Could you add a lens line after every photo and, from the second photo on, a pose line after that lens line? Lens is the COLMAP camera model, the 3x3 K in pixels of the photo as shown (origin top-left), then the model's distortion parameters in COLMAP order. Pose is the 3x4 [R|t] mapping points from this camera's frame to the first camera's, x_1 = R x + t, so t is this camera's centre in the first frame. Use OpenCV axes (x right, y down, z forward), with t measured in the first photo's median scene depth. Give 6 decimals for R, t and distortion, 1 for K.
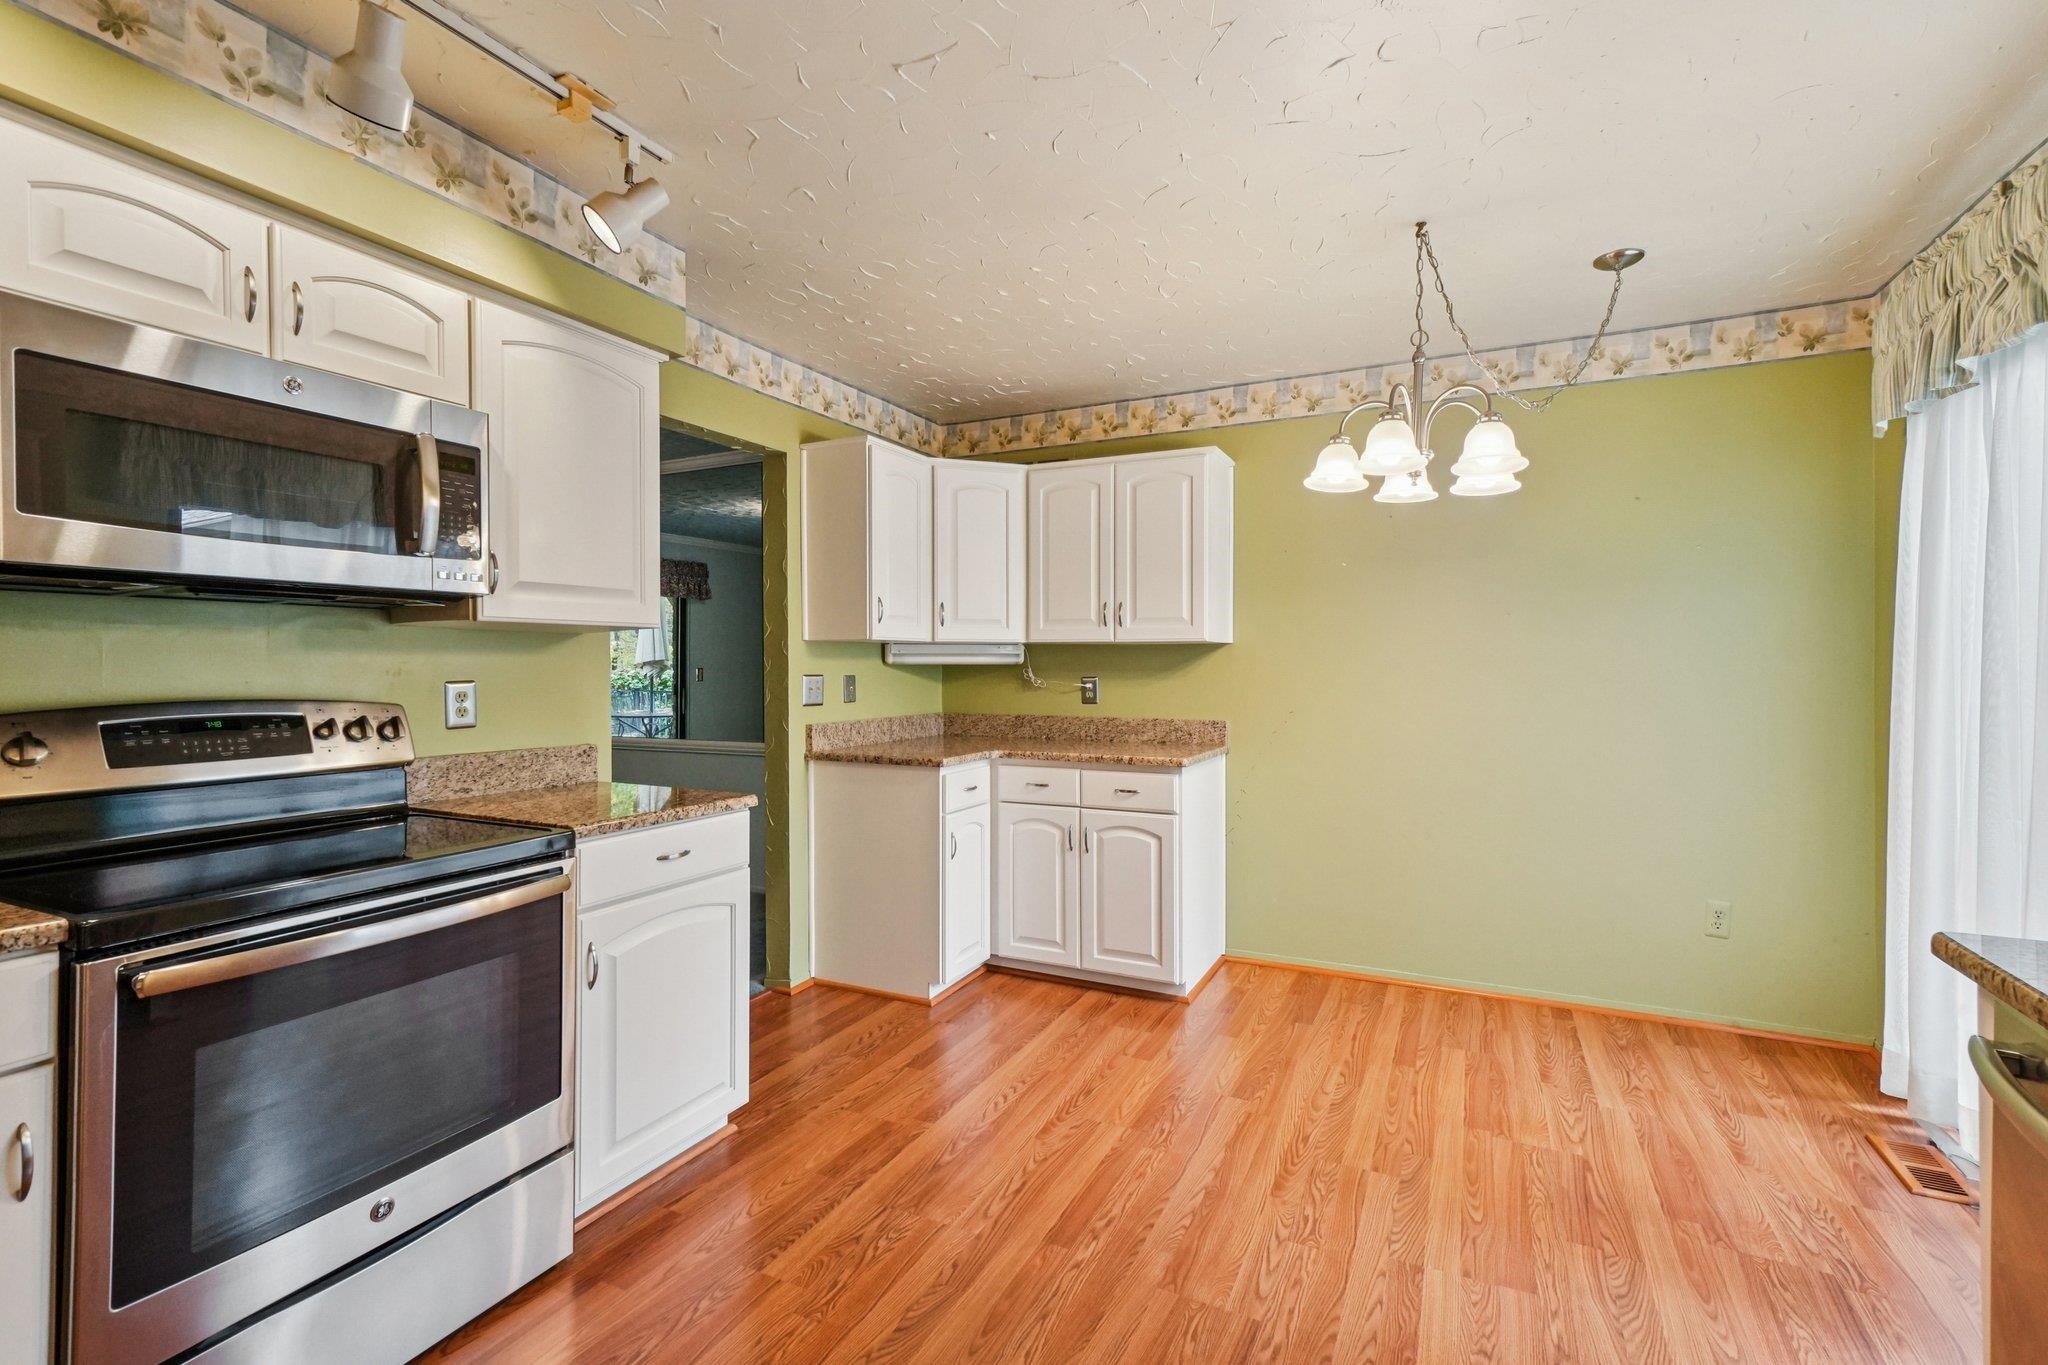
lens RADIAL K [[913.5, 0, 1021.9], [0, 913.5, 668.6], [0, 0, 1]] dist [0.008217, 0.002244]
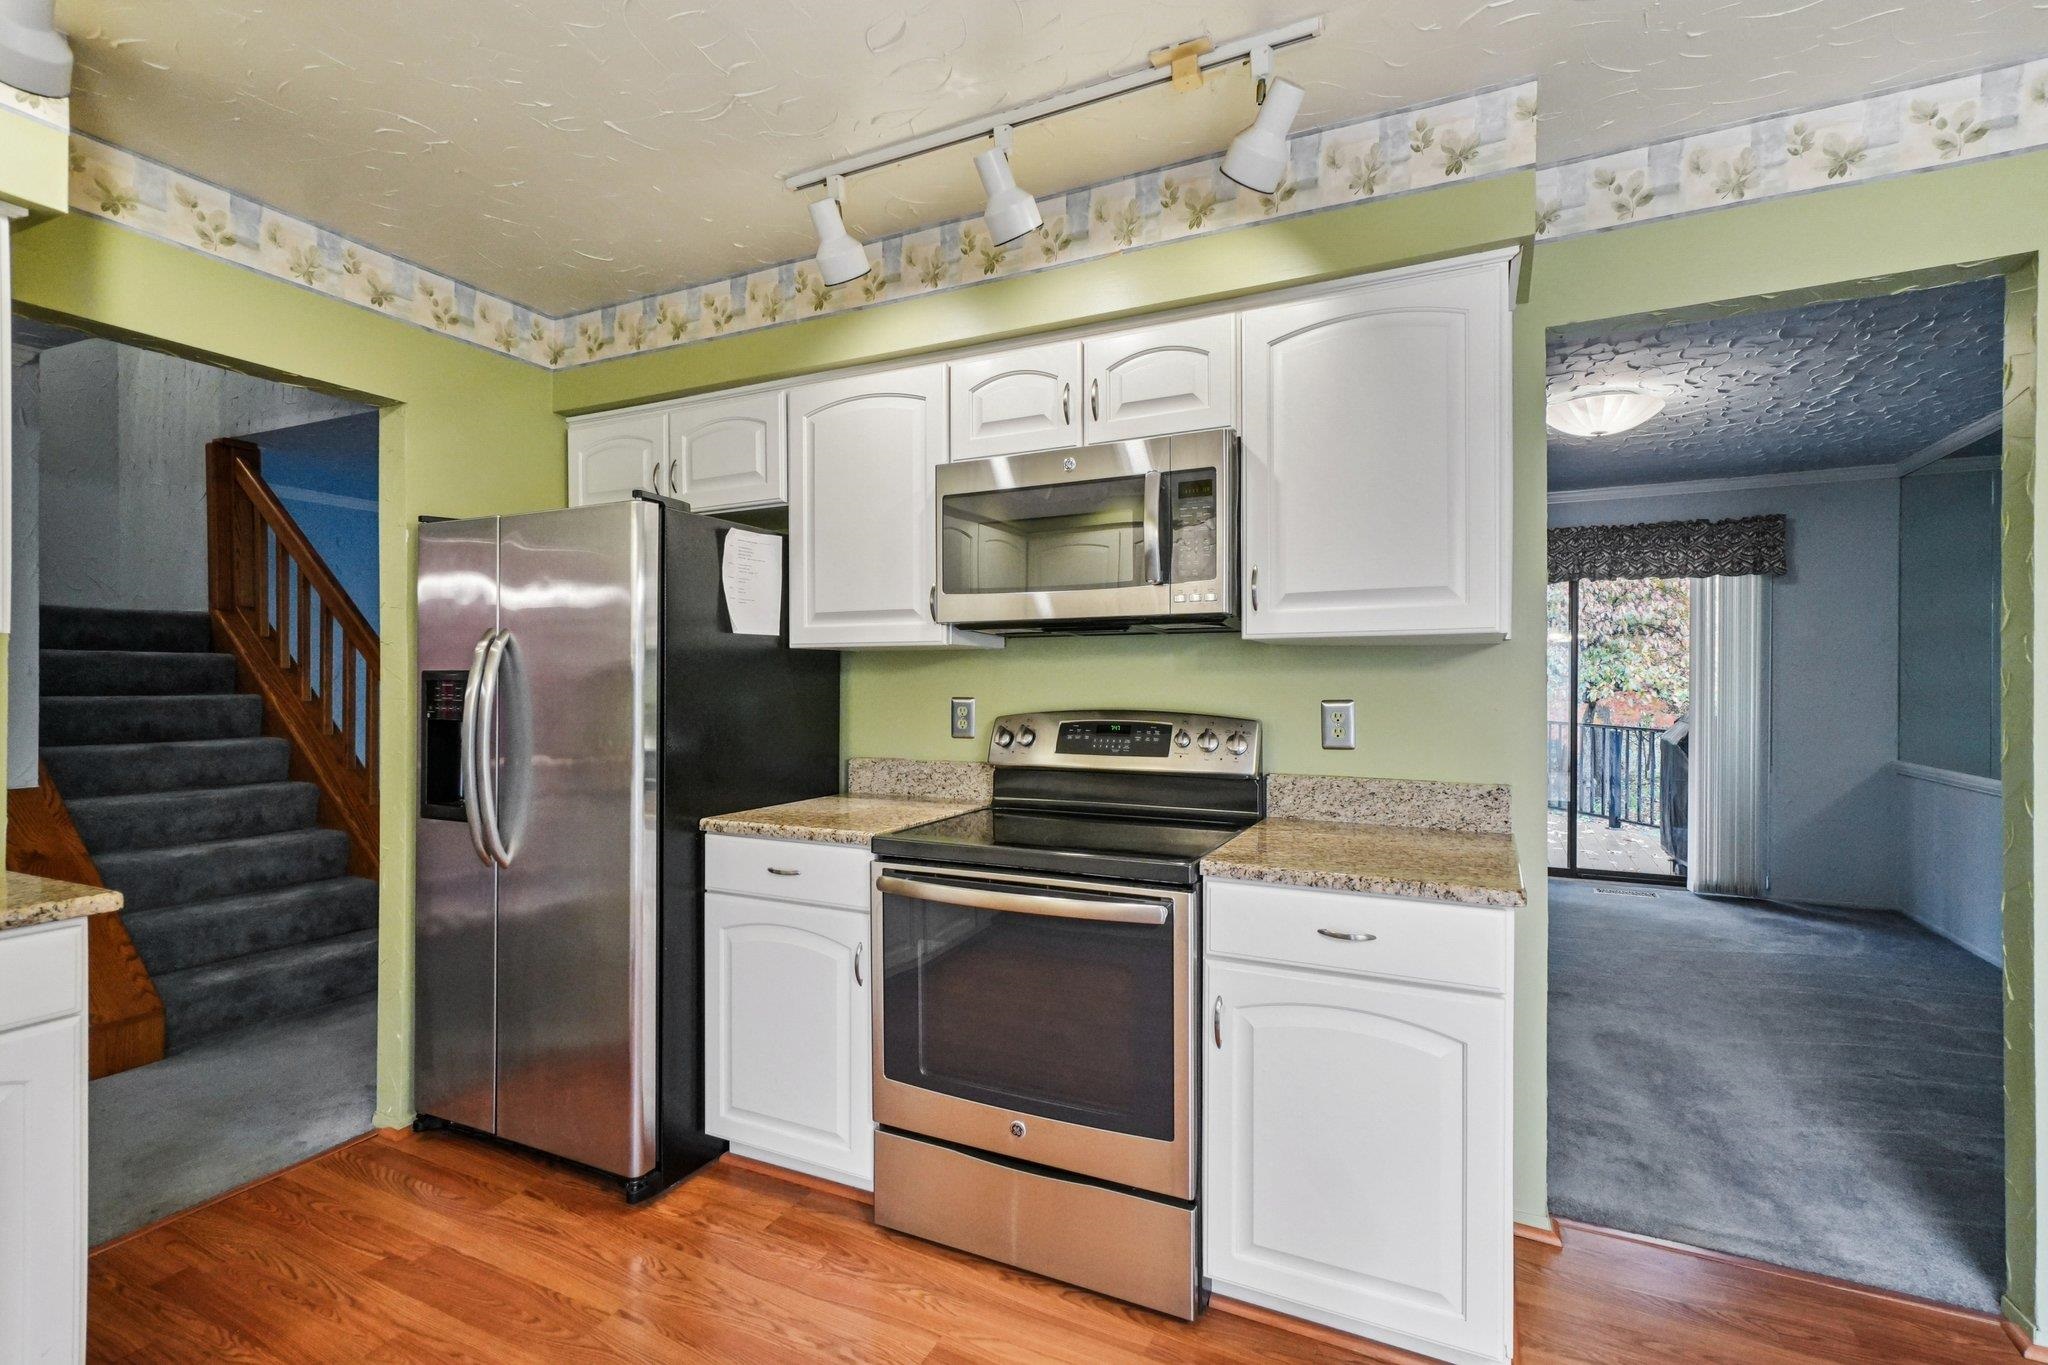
lens RADIAL K [[913.5, 0, 1030.3], [0, 913.5, 688.8], [0, 0, 1]] dist [0.008217, 0.002244]
pose [[0.016155, 0.009492, -0.999824, 0.402429], [-0.003078, 0.999951, 0.009444, -0.007360], [0.999865, 0.002925, 0.016184, 0.779028]]
